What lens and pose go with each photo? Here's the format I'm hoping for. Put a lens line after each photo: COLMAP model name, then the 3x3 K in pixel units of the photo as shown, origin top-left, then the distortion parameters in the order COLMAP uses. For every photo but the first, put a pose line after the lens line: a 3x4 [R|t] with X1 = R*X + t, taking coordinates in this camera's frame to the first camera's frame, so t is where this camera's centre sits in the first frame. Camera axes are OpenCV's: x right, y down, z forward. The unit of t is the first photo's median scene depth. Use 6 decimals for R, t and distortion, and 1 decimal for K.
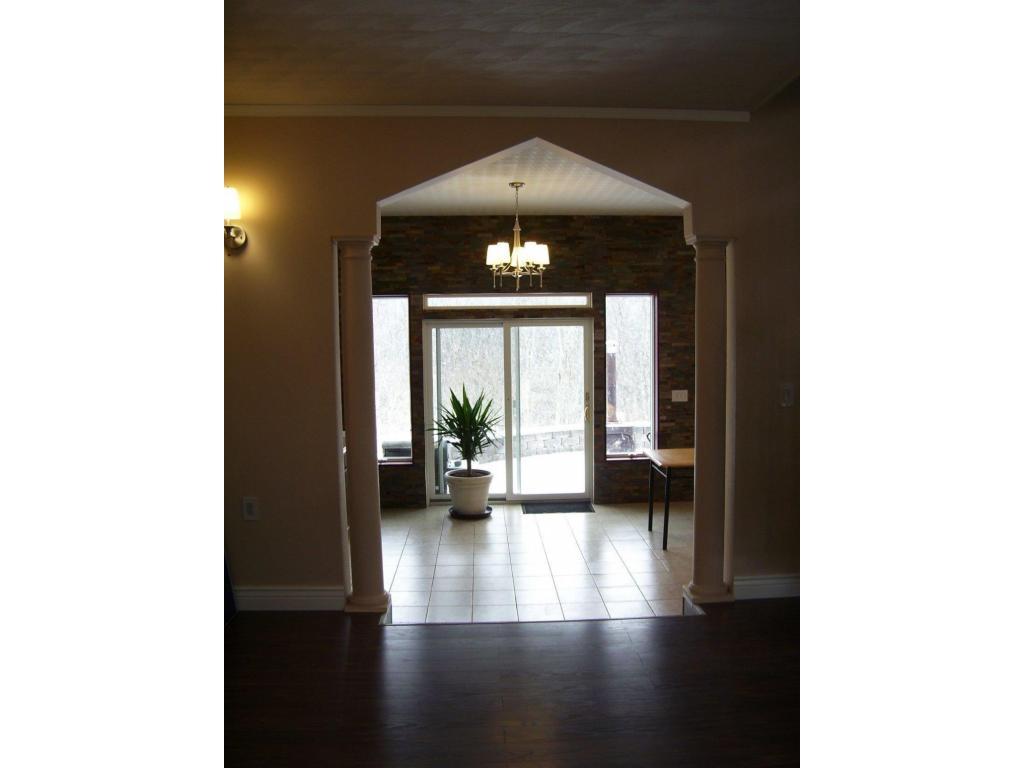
lens RADIAL K [[780.2, 0, 517.7], [0, 780.2, 380.6], [0, 0, 1]] dist [-0.153867, 0.082755]
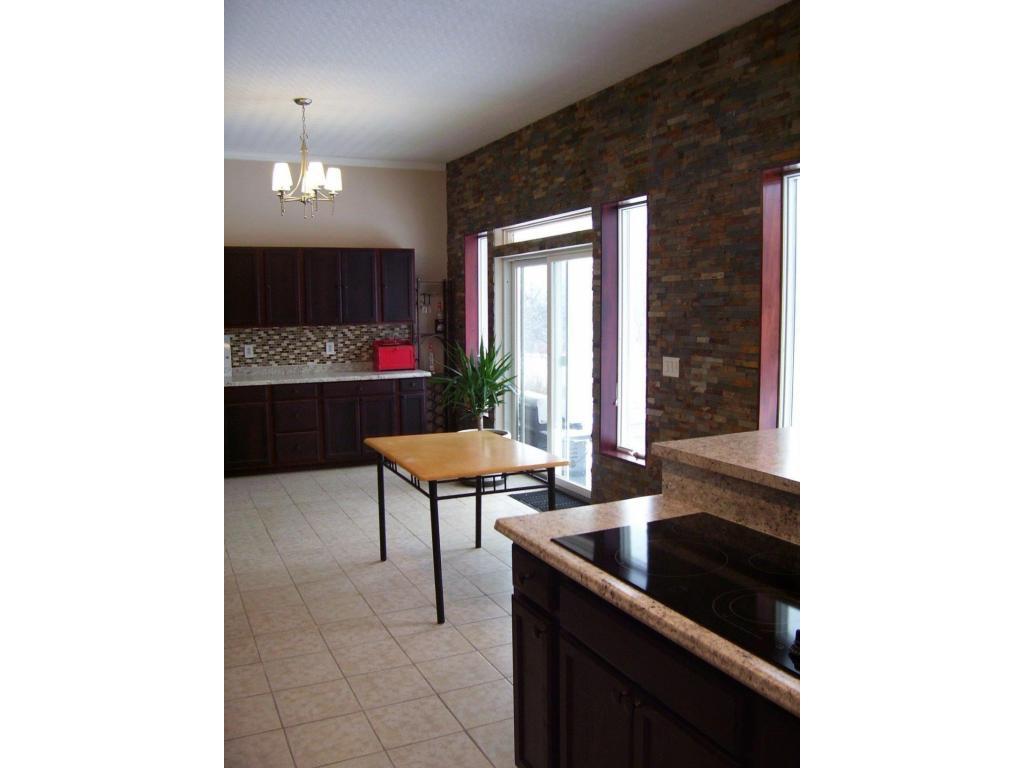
lens RADIAL K [[780.2, 0, 514.7], [0, 780.2, 387.5], [0, 0, 1]] dist [-0.153867, 0.082755]
pose [[0.381147, 0.100277, -0.919060, 0.710078], [-0.067367, 0.994470, 0.080566, -0.004135], [0.922057, 0.031207, 0.385795, 0.670331]]
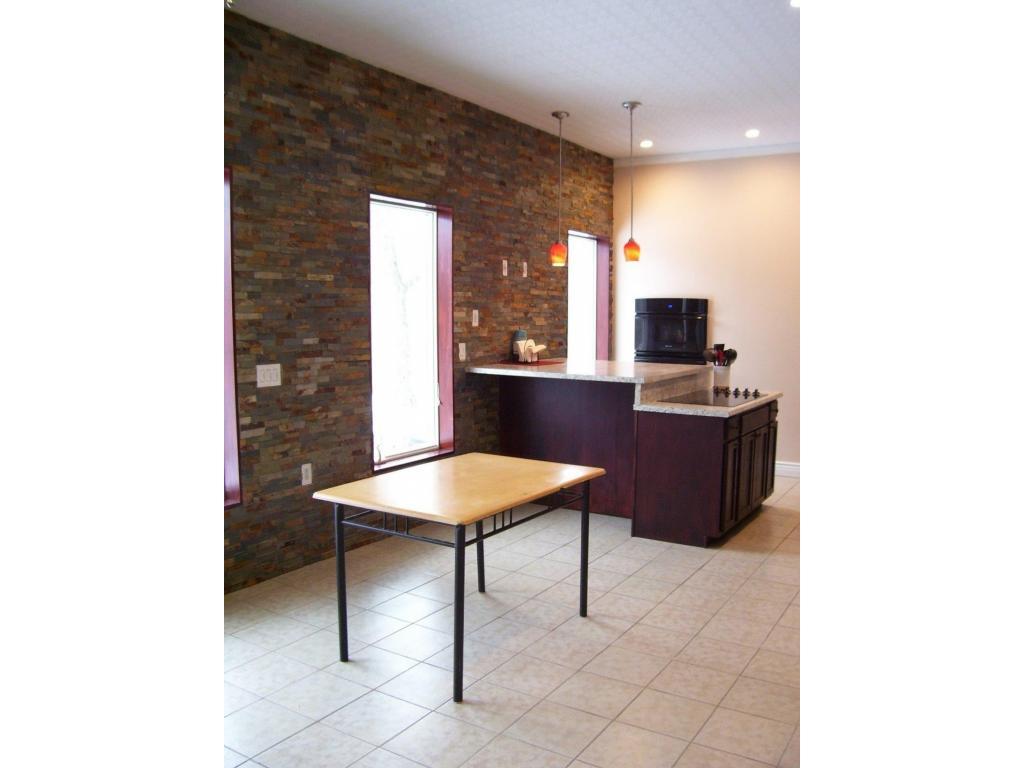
lens RADIAL K [[780.2, 0, 529.7], [0, 780.2, 396.9], [0, 0, 1]] dist [-0.153867, 0.082755]
pose [[0.555034, -0.075255, 0.828417, -0.121356], [0.054601, 0.997047, 0.053991, 0.015855], [-0.830034, 0.015266, 0.557504, 0.573638]]
